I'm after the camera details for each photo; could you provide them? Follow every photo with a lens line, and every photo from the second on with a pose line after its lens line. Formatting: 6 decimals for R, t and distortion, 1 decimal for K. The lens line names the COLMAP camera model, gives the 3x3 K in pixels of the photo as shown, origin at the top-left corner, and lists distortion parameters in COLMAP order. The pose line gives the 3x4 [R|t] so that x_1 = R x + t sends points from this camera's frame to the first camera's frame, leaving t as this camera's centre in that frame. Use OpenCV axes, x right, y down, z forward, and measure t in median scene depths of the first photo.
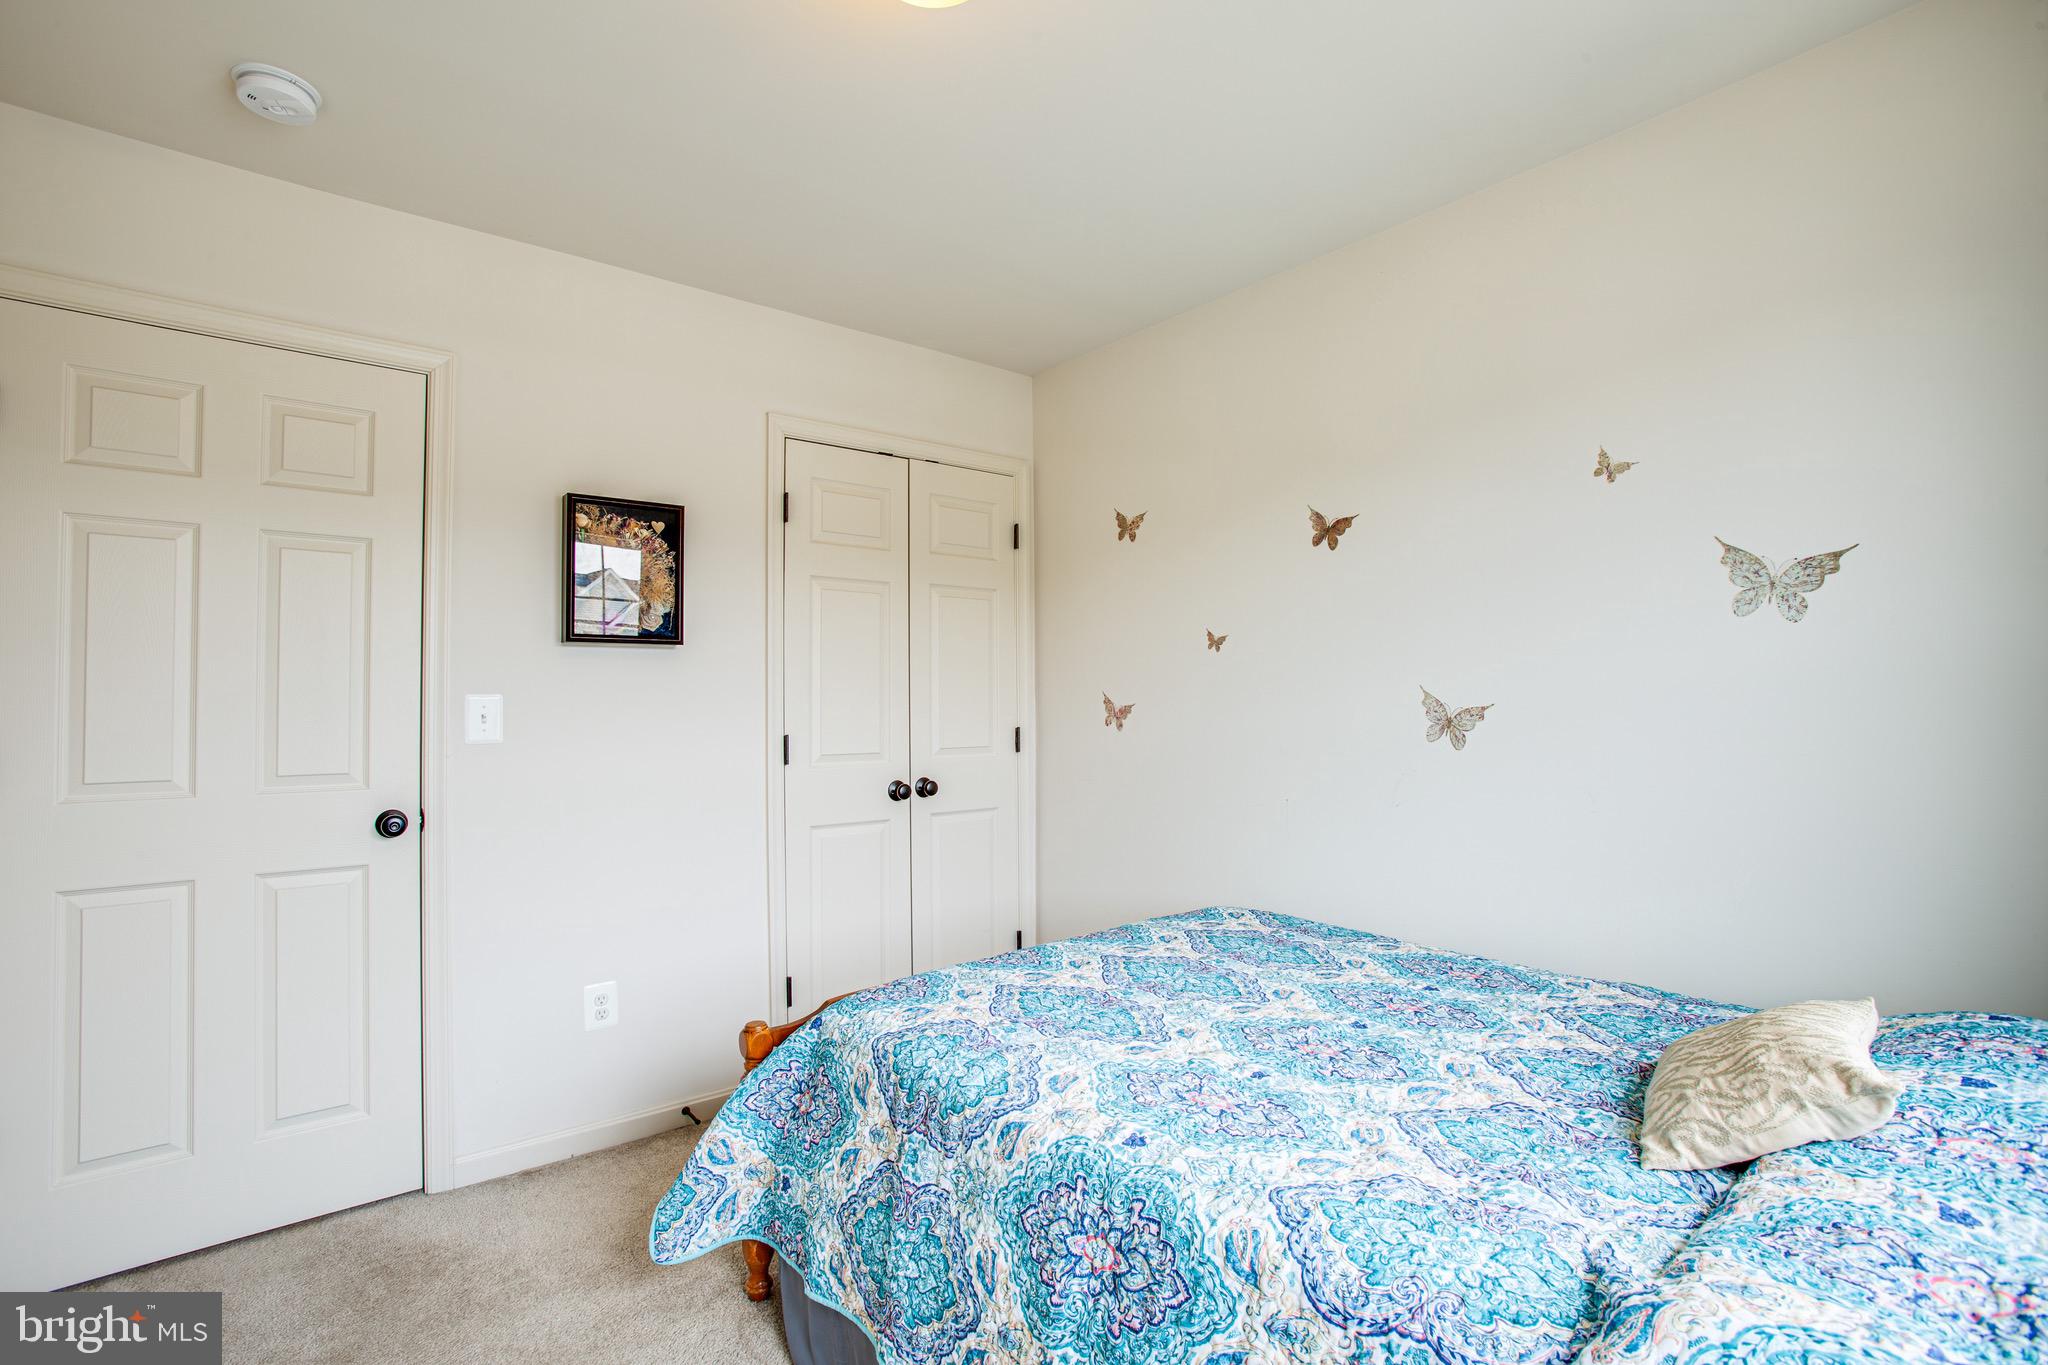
lens RADIAL K [[947.6, 0, 1008.8], [0, 947.6, 680.8], [0, 0, 1]] dist [-0.068651, 0.029171]
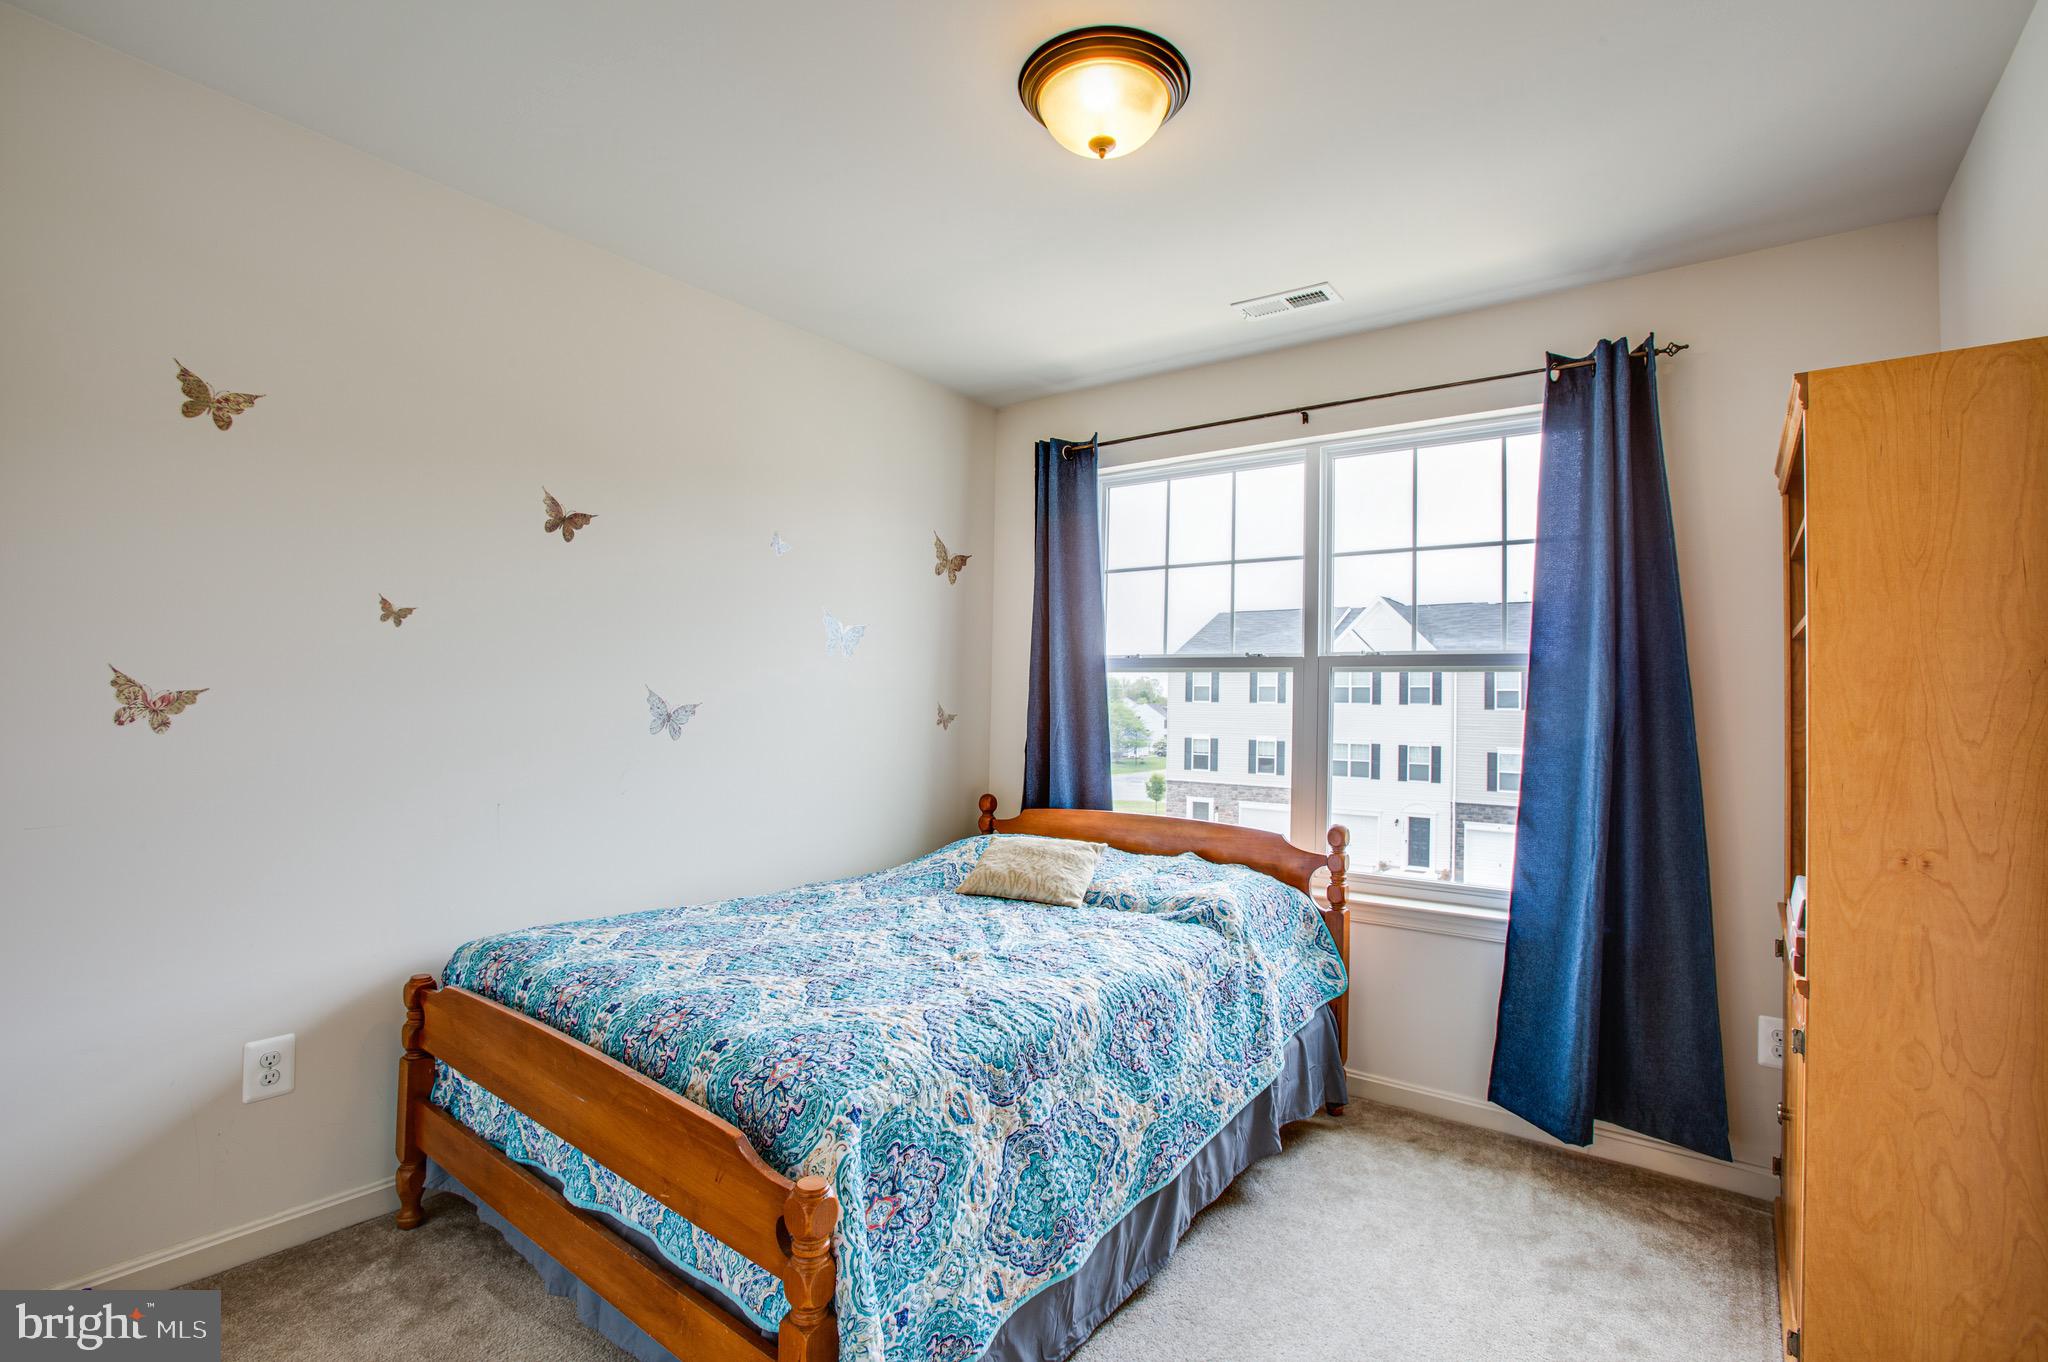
lens RADIAL K [[923.1, 0, 1031.2], [0, 923.1, 684.2], [0, 0, 1]] dist [-0.065719, 0.024481]
pose [[-0.237209, 0.020614, 0.971240, -0.687863], [-0.050712, 0.998149, -0.033571, 0.016526], [-0.970134, -0.057217, -0.235724, 0.744162]]
